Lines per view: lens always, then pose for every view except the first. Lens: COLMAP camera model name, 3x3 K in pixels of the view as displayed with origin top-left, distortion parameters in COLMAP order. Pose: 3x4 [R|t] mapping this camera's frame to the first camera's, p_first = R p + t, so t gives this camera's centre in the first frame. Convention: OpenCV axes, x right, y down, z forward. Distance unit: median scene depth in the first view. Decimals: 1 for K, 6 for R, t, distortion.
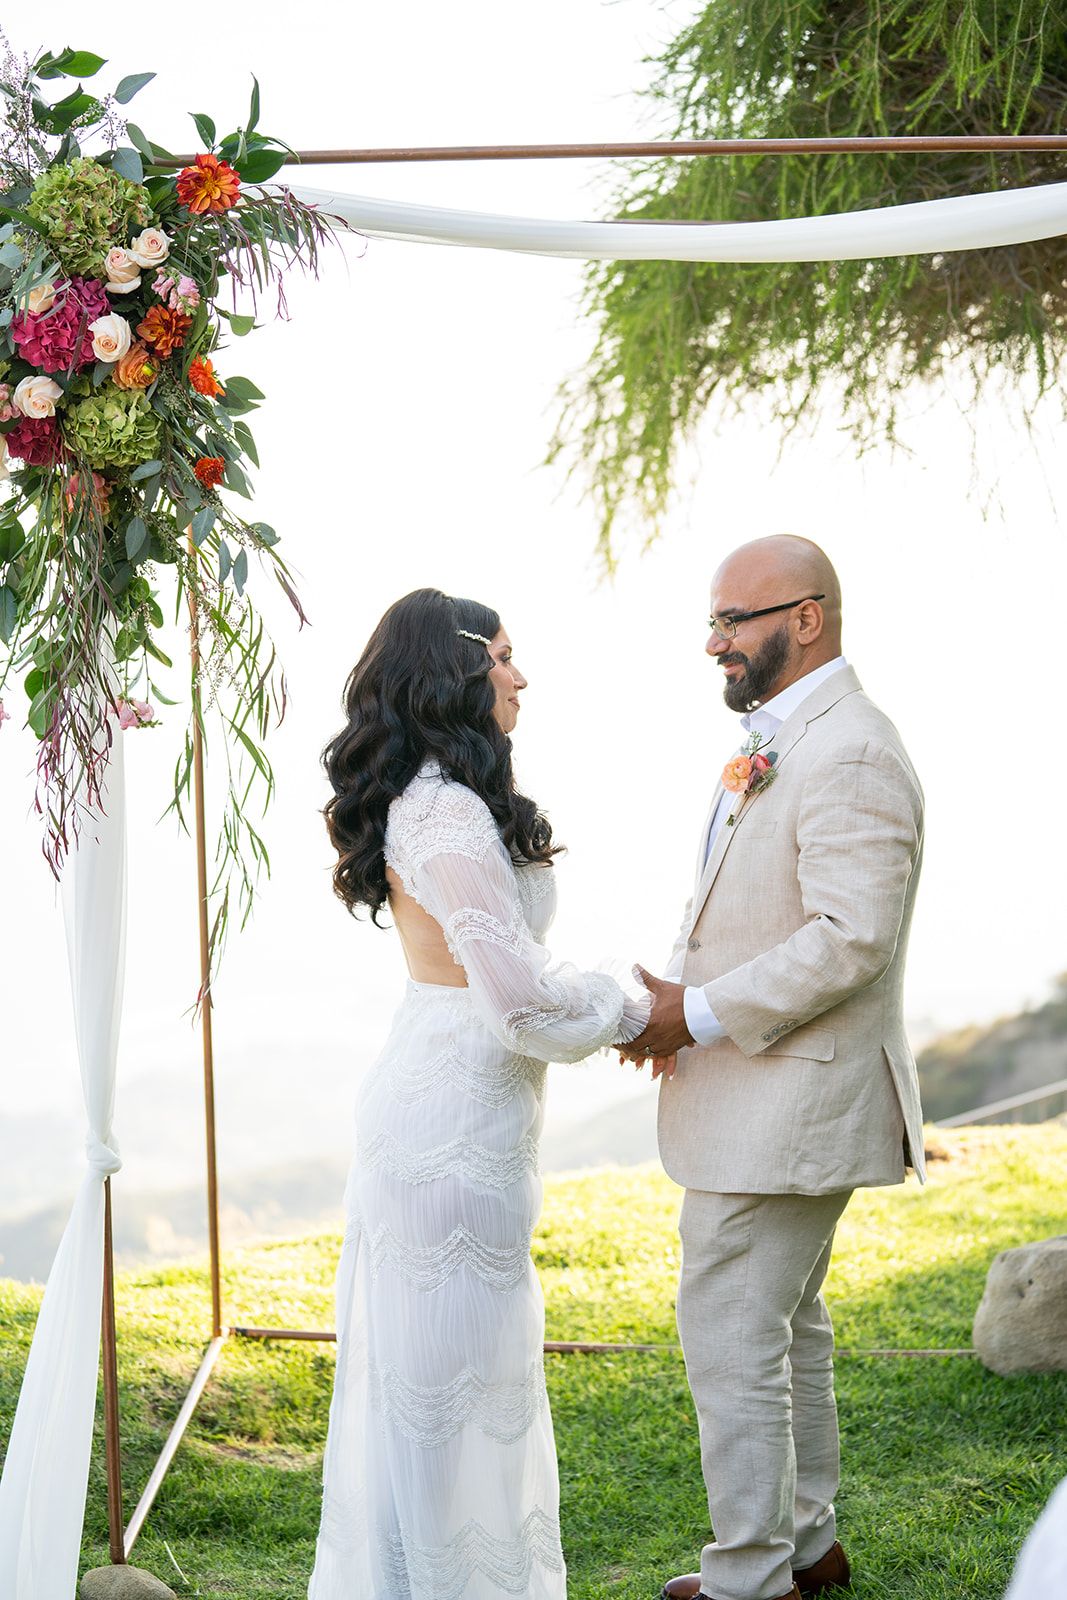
lens RADIAL K [[3652.6, 0, 533.5], [0, 3652.6, 800.0], [0, 0, 1]] dist [-0.325034, -0.004975]
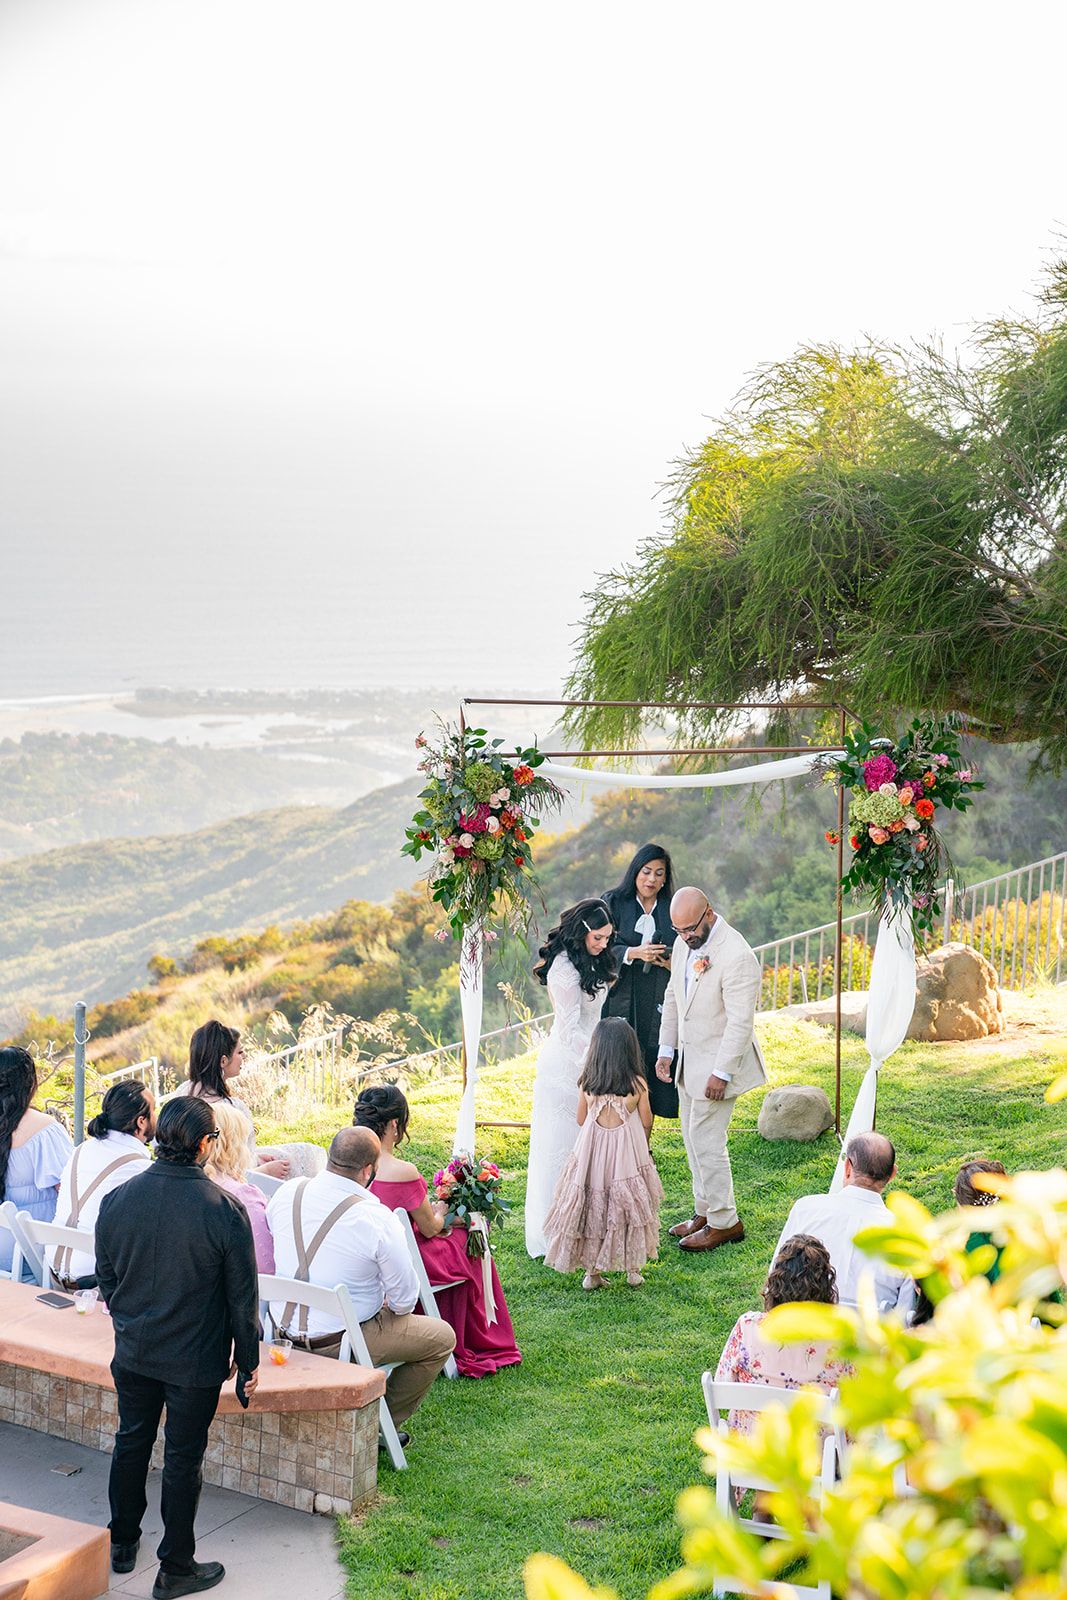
lens RADIAL K [[3386.4, 0, 564.7], [0, 3386.4, 804.7], [0, 0, 1]] dist [0.356366, 0.117540]
pose [[0.996596, -0.001877, 0.082423, -0.287520], [-0.005716, 0.995762, 0.091784, -0.401462], [-0.082246, -0.091943, 0.992362, -1.839083]]
